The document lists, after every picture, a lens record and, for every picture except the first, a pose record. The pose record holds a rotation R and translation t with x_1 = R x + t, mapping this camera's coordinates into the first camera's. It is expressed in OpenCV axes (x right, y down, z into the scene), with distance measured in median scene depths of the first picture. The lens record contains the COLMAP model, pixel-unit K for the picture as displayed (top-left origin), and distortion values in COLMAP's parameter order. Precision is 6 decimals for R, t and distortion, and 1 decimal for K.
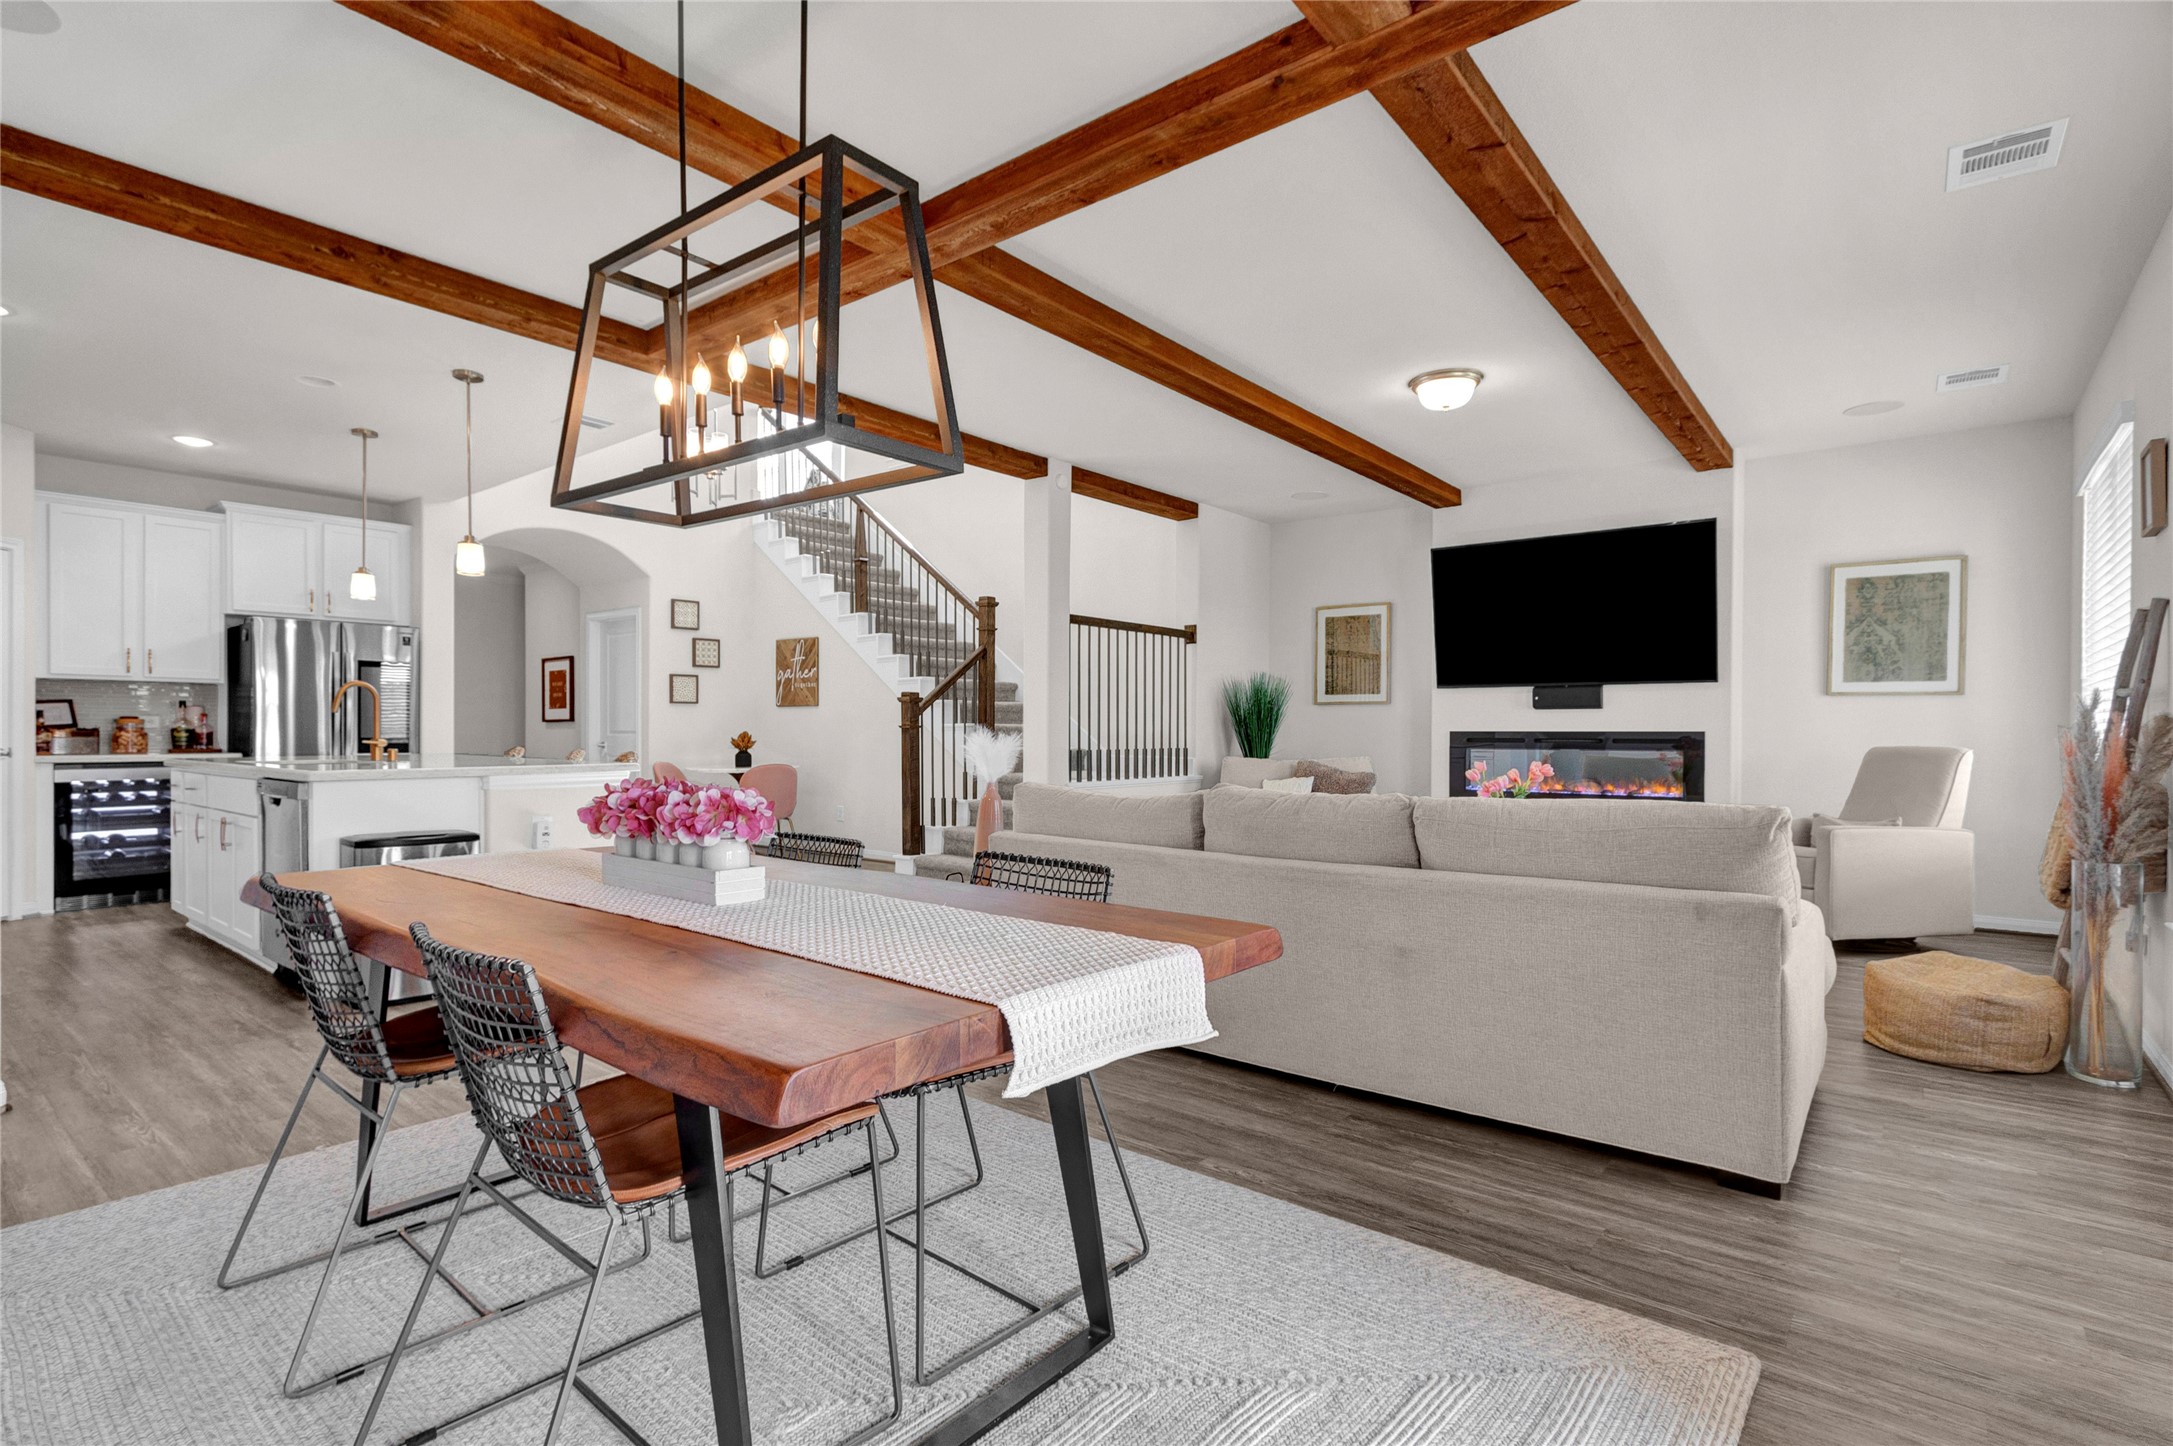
lens RADIAL K [[1037.1, 0, 1087.2], [0, 1037.1, 742.5], [0, 0, 1]] dist [0.004150, 0.000396]
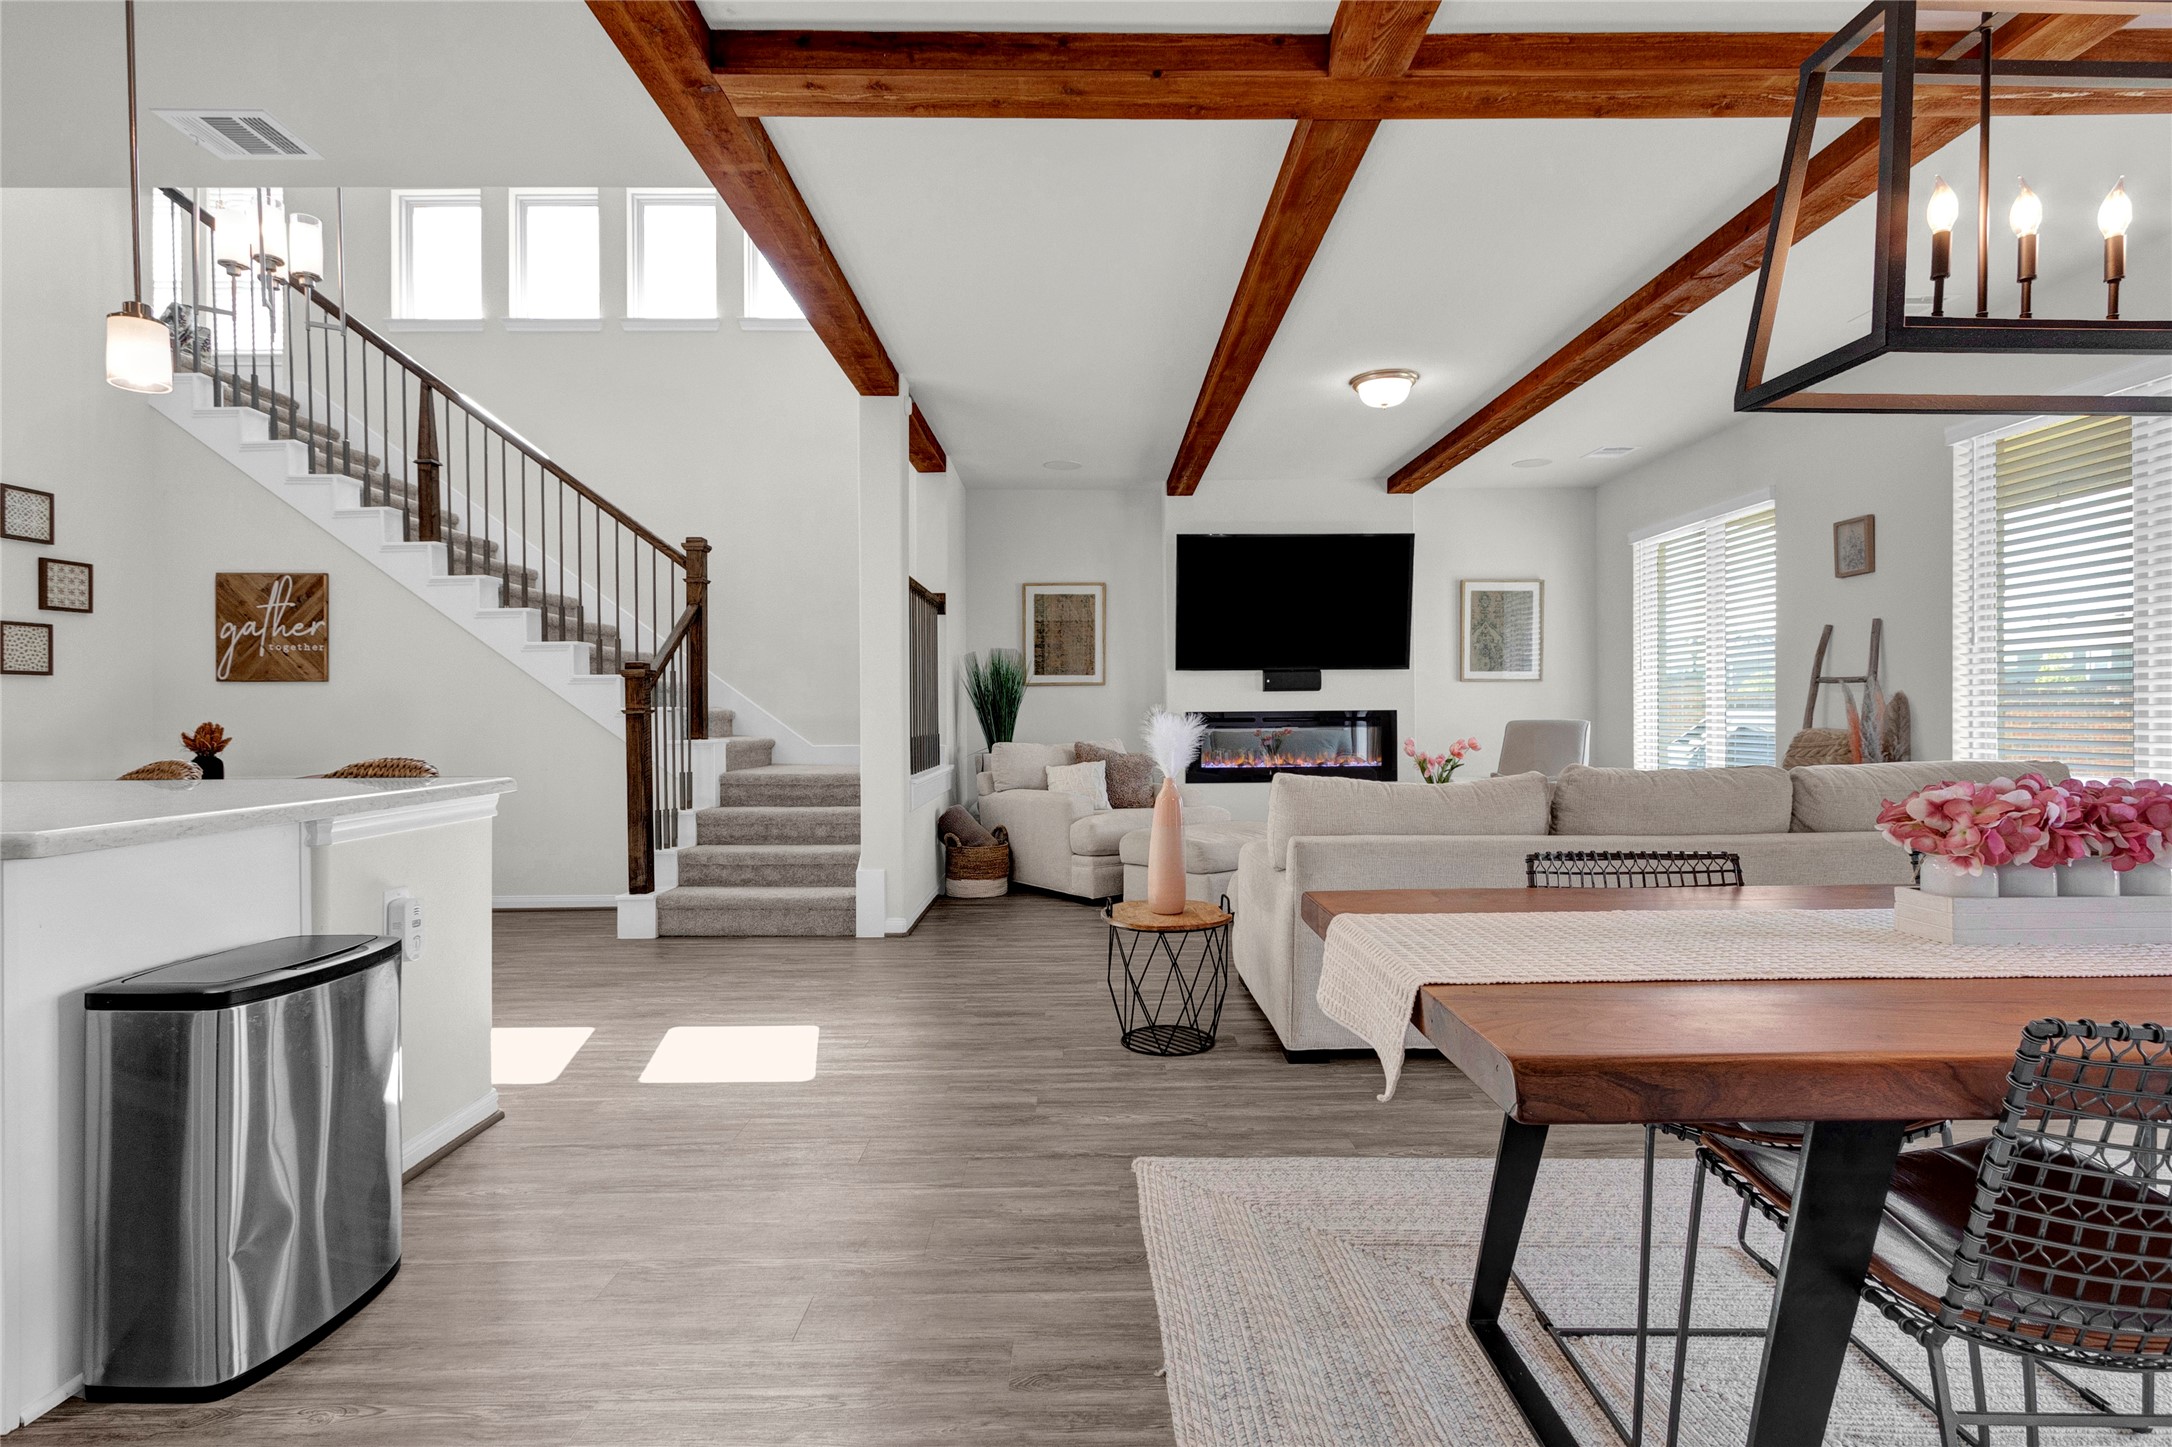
lens RADIAL K [[1044.6, 0, 1102.5], [0, 1044.6, 721.4], [0, 0, 1]] dist [0.000833, -0.000503]
pose [[0.765728, -0.014161, 0.643008, -0.415159], [0.016925, 0.999855, 0.001865, -0.004925], [-0.642941, 0.009455, 0.765857, 0.271697]]
